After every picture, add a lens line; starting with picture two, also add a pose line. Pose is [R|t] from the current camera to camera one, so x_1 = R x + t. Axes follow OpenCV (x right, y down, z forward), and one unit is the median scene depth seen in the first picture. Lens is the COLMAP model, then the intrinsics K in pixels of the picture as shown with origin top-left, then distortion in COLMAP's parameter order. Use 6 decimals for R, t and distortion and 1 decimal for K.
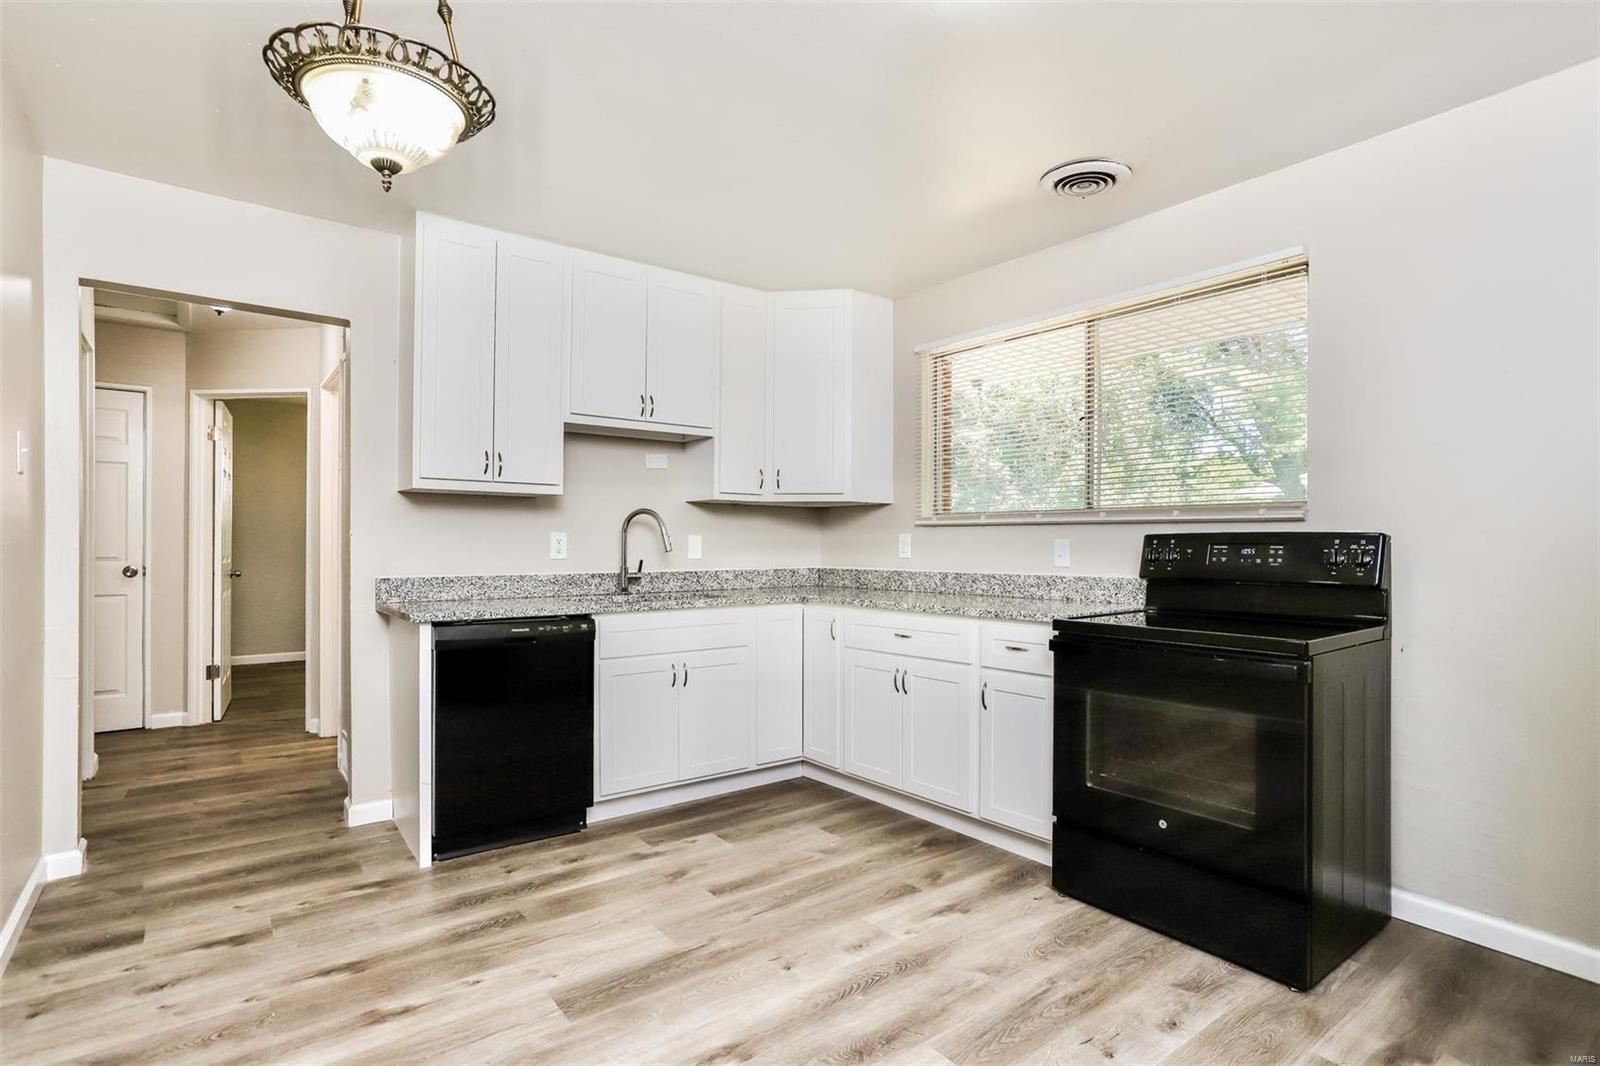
lens RADIAL K [[806.8, 0, 795.6], [0, 806.8, 528.9], [0, 0, 1]] dist [-0.012586, 0.008188]
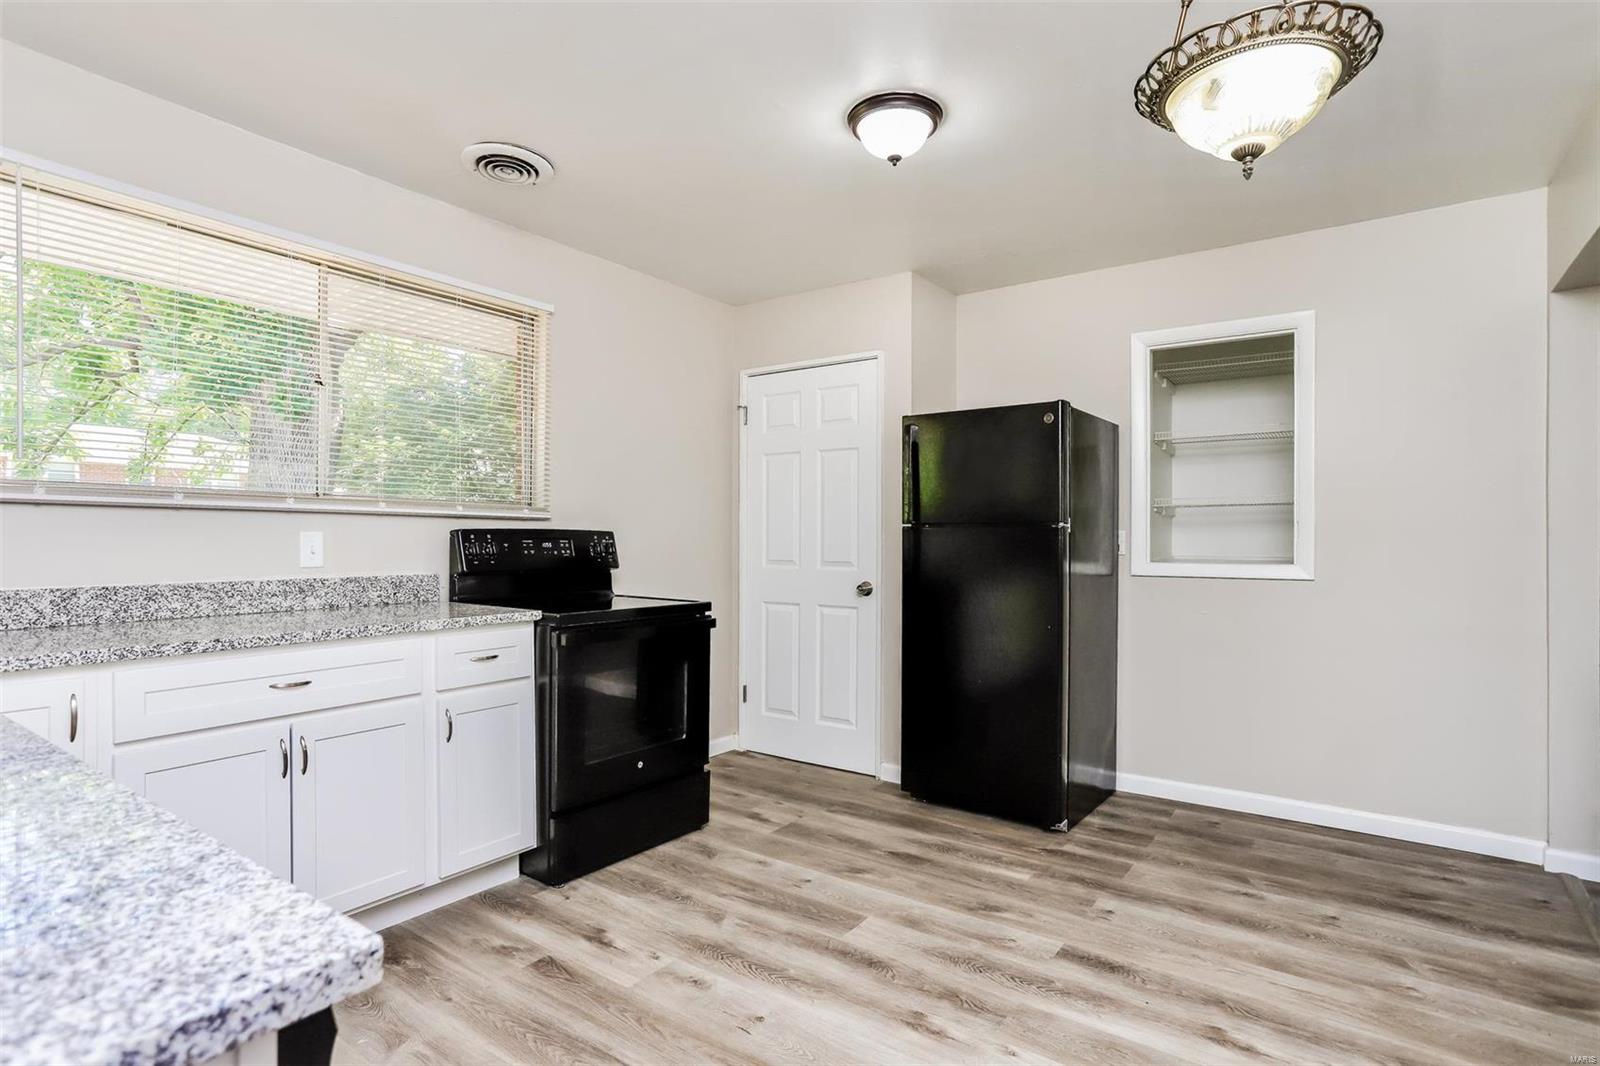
lens RADIAL K [[806.8, 0, 794.2], [0, 806.8, 527.7], [0, 0, 1]] dist [-0.012586, 0.008188]
pose [[-0.283229, 0.010385, 0.958996, -0.701052], [-0.024703, 0.999531, -0.018120, 0.014749], [-0.958734, -0.028822, -0.282840, 0.979912]]
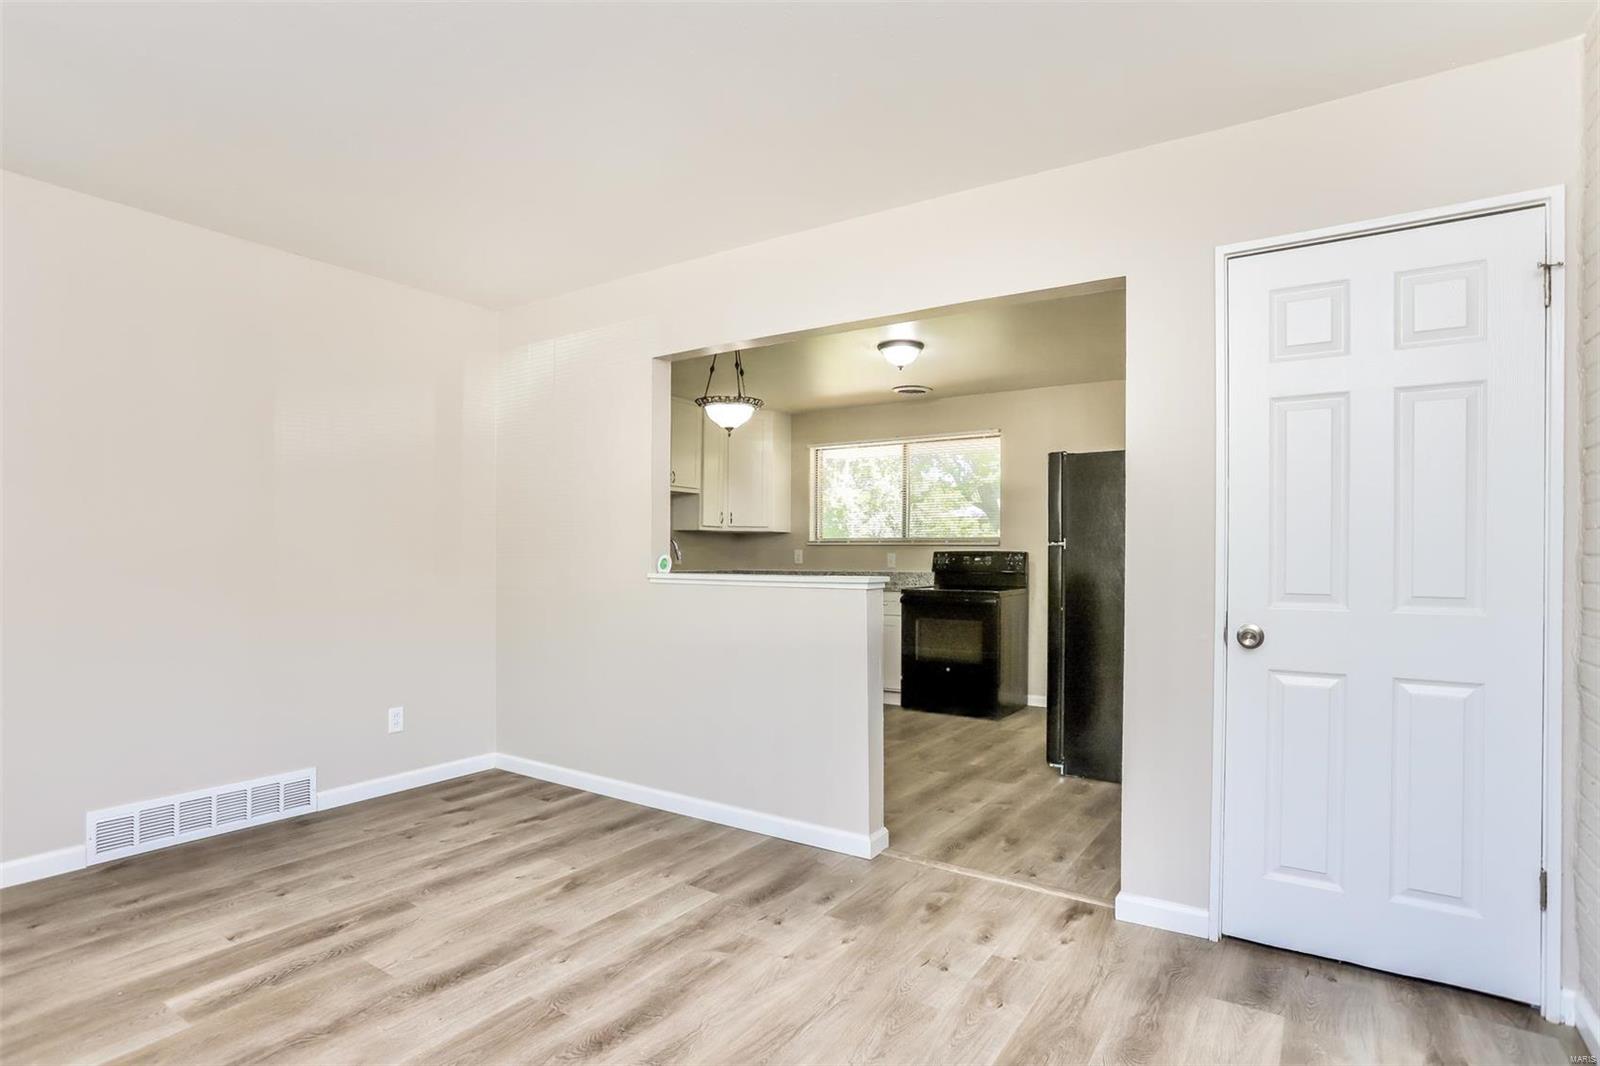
lens RADIAL K [[806.8, 0, 805.1], [0, 806.8, 549.8], [0, 0, 1]] dist [-0.012586, 0.008188]
pose [[0.947453, 0.002553, 0.319885, -0.653608], [-0.006274, 0.999924, 0.010605, -0.020757], [-0.319833, -0.012054, 0.947397, -1.045666]]
